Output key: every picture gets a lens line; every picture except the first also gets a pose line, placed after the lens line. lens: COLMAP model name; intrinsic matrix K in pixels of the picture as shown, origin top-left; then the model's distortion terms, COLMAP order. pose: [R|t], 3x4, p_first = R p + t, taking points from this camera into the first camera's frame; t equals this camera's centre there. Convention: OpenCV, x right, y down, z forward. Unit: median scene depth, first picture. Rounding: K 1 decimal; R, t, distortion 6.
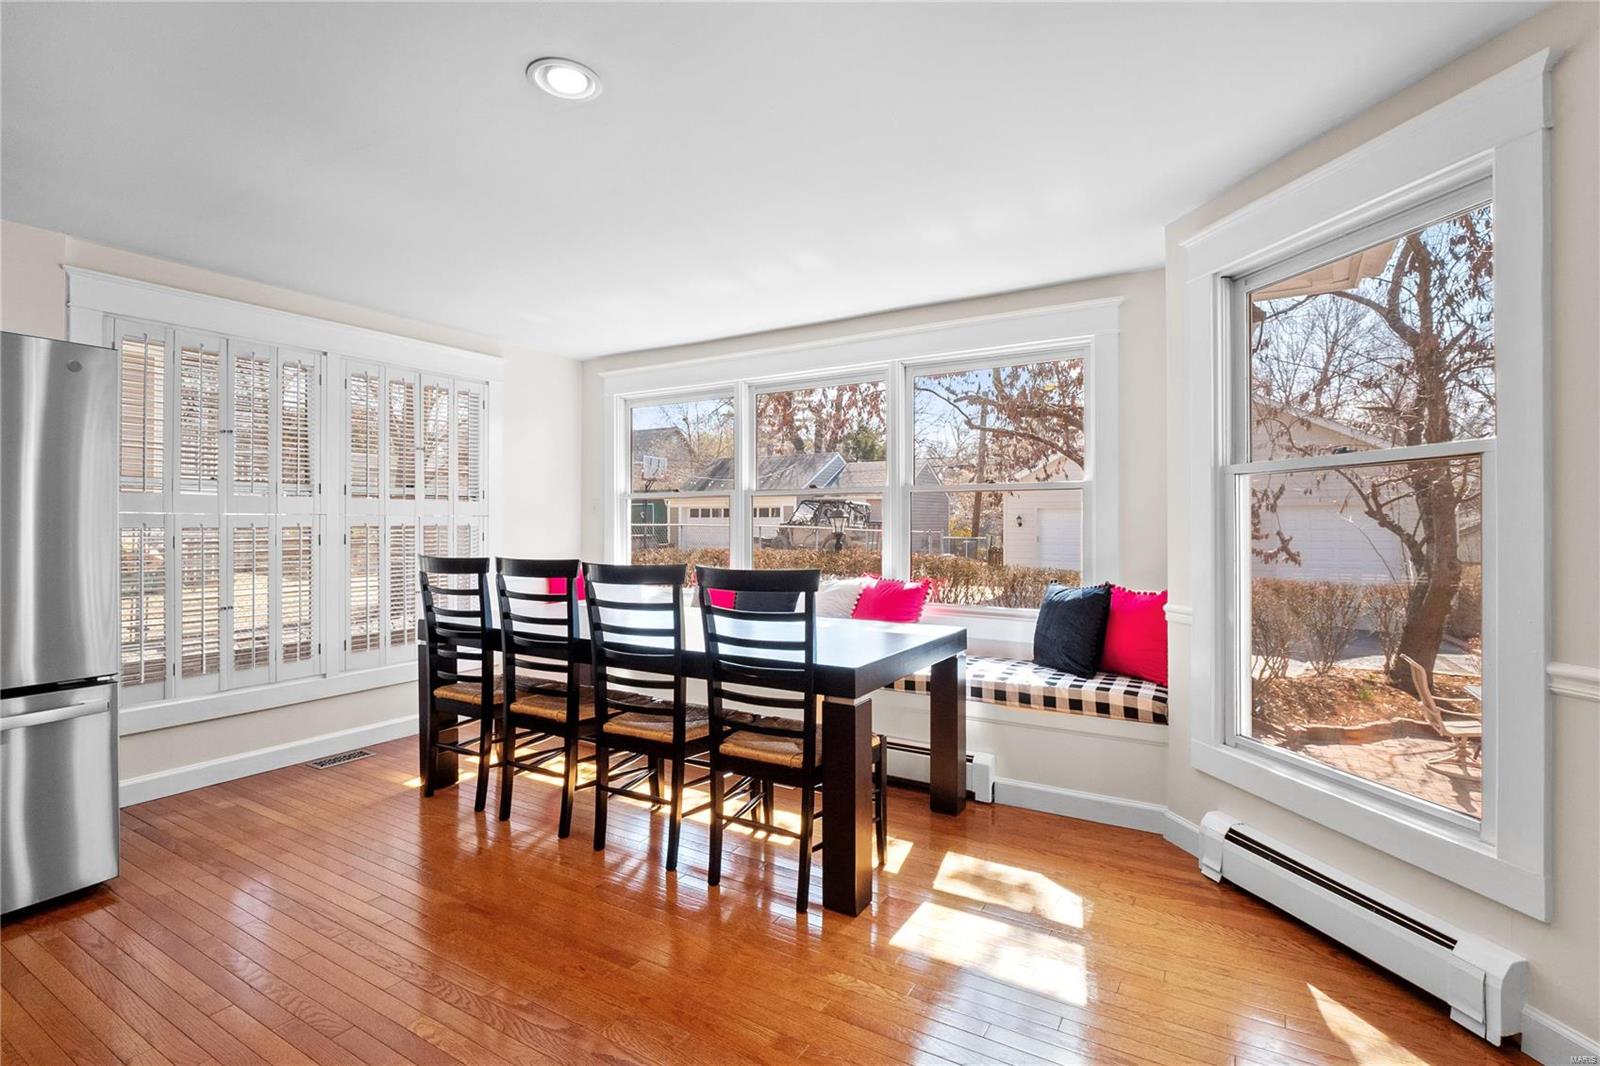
lens RADIAL K [[753.2, 0, 800.0], [0, 753.2, 533.0], [0, 0, 1]] dist [-0.008511, -0.000671]
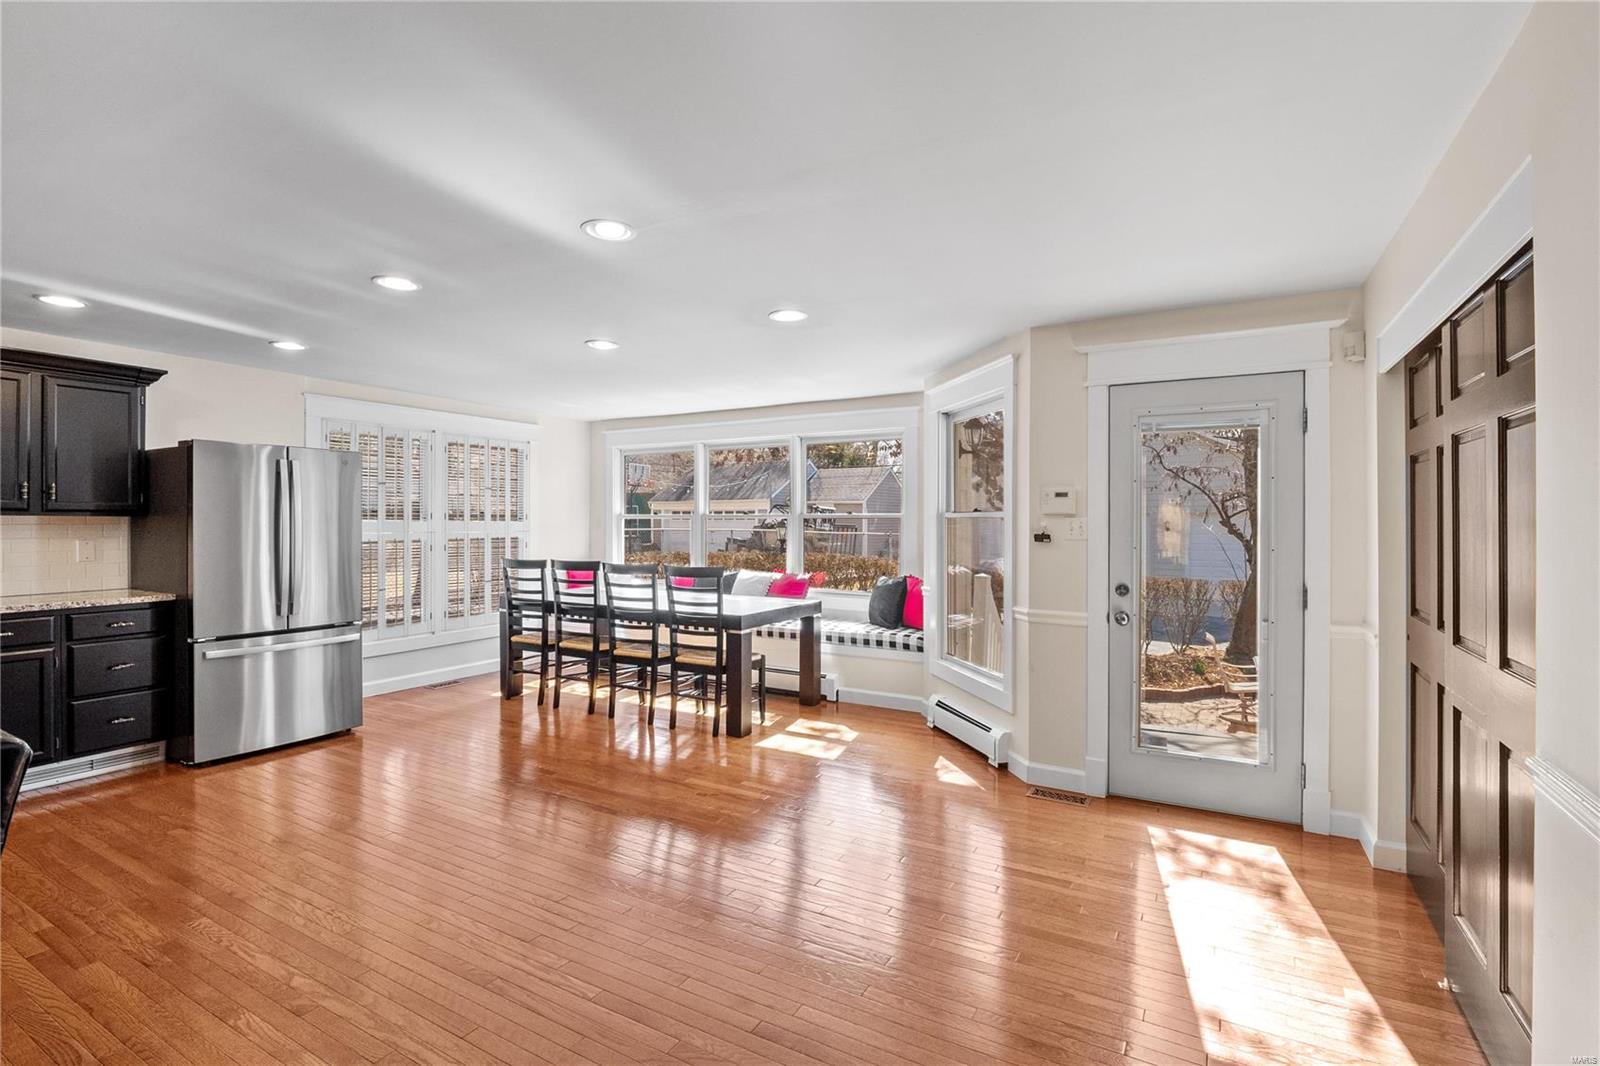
lens RADIAL K [[753.2, 0, 800.0], [0, 753.2, 533.0], [0, 0, 1]] dist [-0.008511, -0.000671]
pose [[0.999788, 0.002812, 0.020380, 0.139383], [-0.002850, 0.999994, 0.001825, -0.034047], [-0.020374, -0.001883, 0.999791, -0.756884]]
